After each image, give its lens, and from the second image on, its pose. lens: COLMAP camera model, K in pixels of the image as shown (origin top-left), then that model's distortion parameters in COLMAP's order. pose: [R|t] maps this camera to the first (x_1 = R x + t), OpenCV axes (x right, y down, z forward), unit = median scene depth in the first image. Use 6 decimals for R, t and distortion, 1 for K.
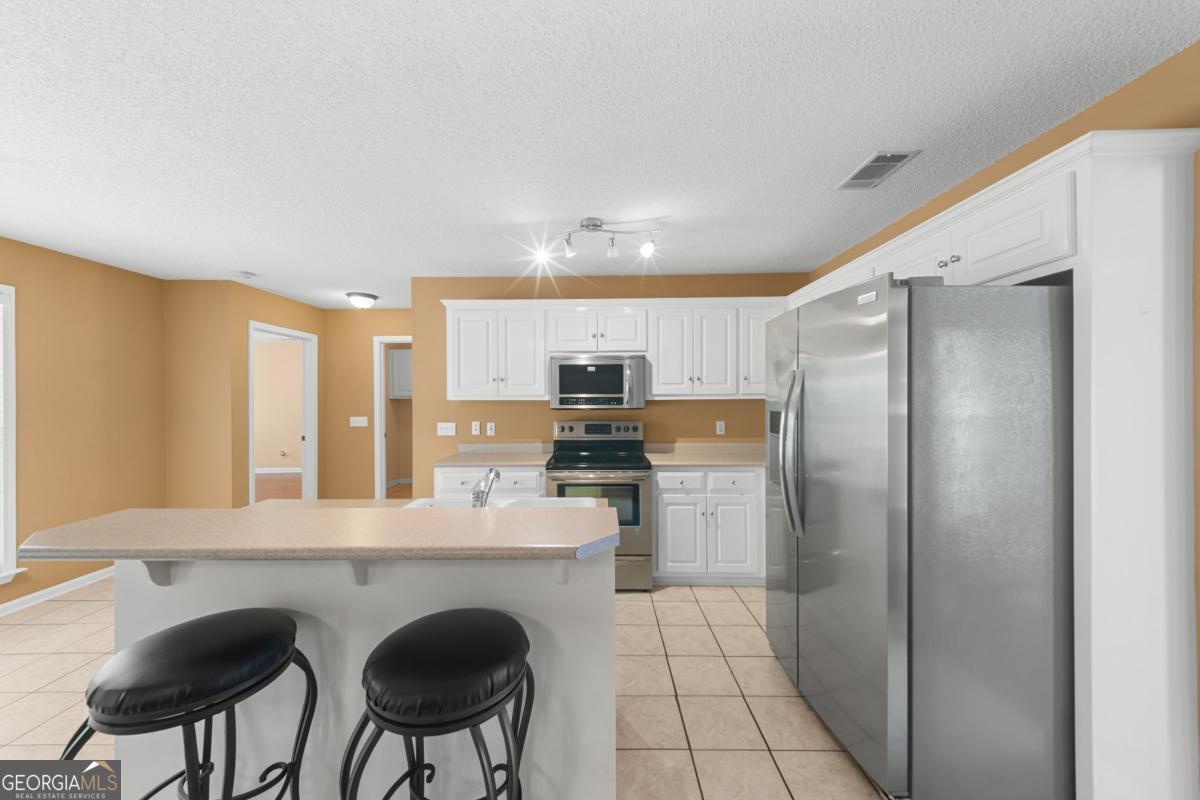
lens RADIAL K [[417.3, 0, 595.5], [0, 417.3, 396.8], [0, 0, 1]] dist [0.001365, 0.000059]
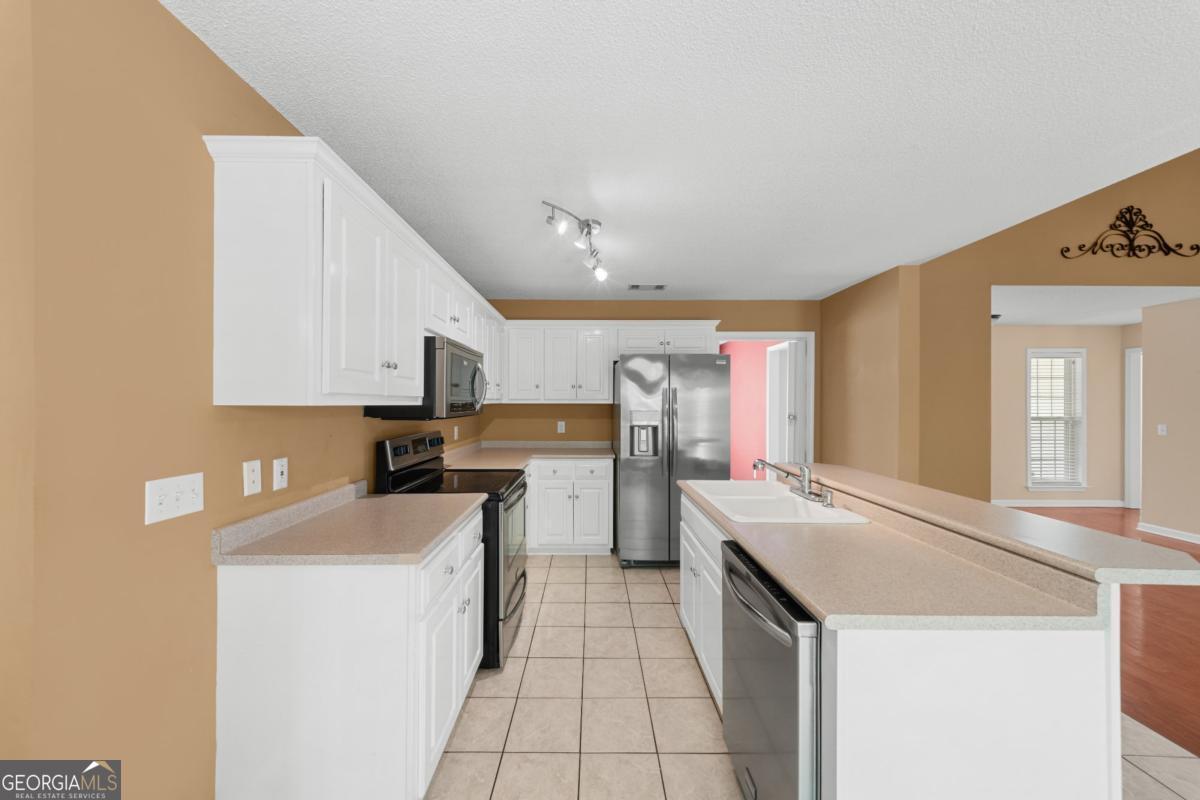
lens RADIAL K [[417.3, 0, 596.9], [0, 417.3, 401.9], [0, 0, 1]] dist [0.001365, 0.000059]
pose [[-0.012106, 0.006356, 0.999907, -0.685820], [0.000262, 0.999980, -0.006353, 0.006048], [-0.999927, 0.000185, -0.012107, 0.679546]]
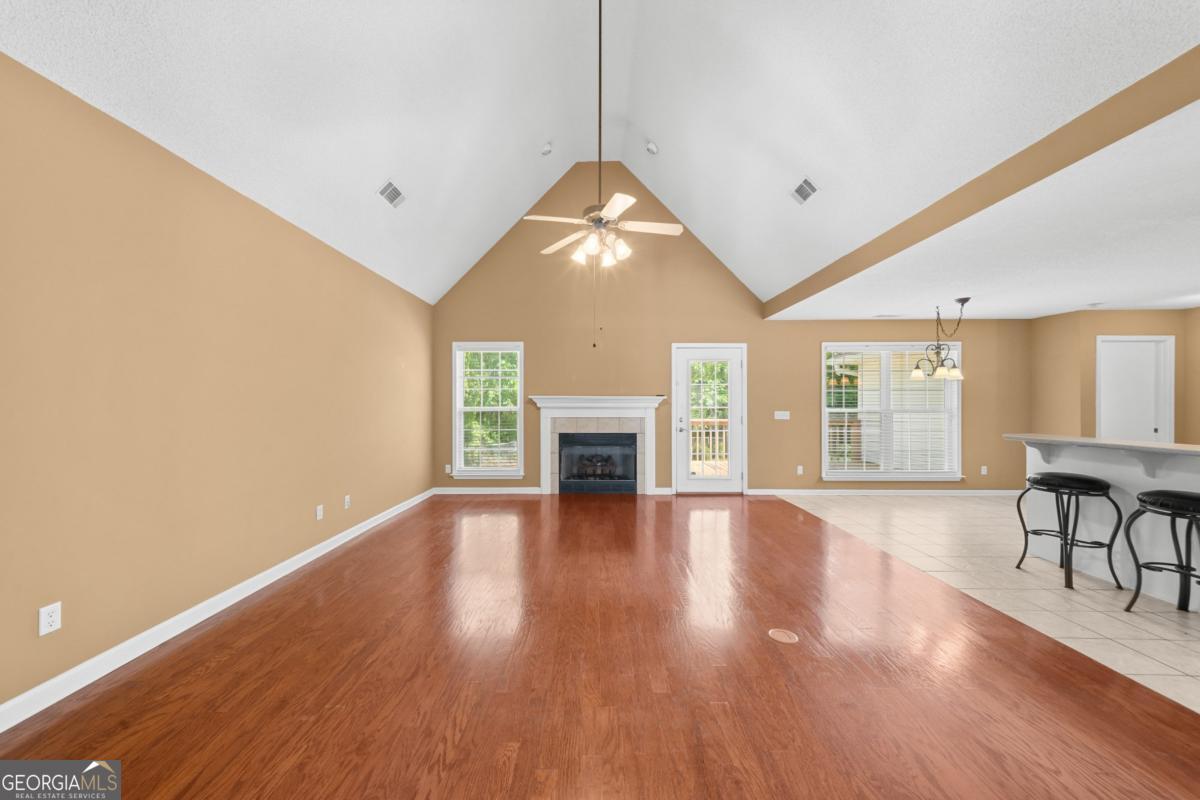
lens RADIAL K [[417.3, 0, 595.5], [0, 417.3, 402.8], [0, 0, 1]] dist [0.001365, 0.000059]
pose [[-0.006967, 0.006031, -0.999958, 1.013688], [-0.003406, 0.999976, 0.006054, 0.054975], [0.999970, 0.003448, -0.006947, -1.151468]]
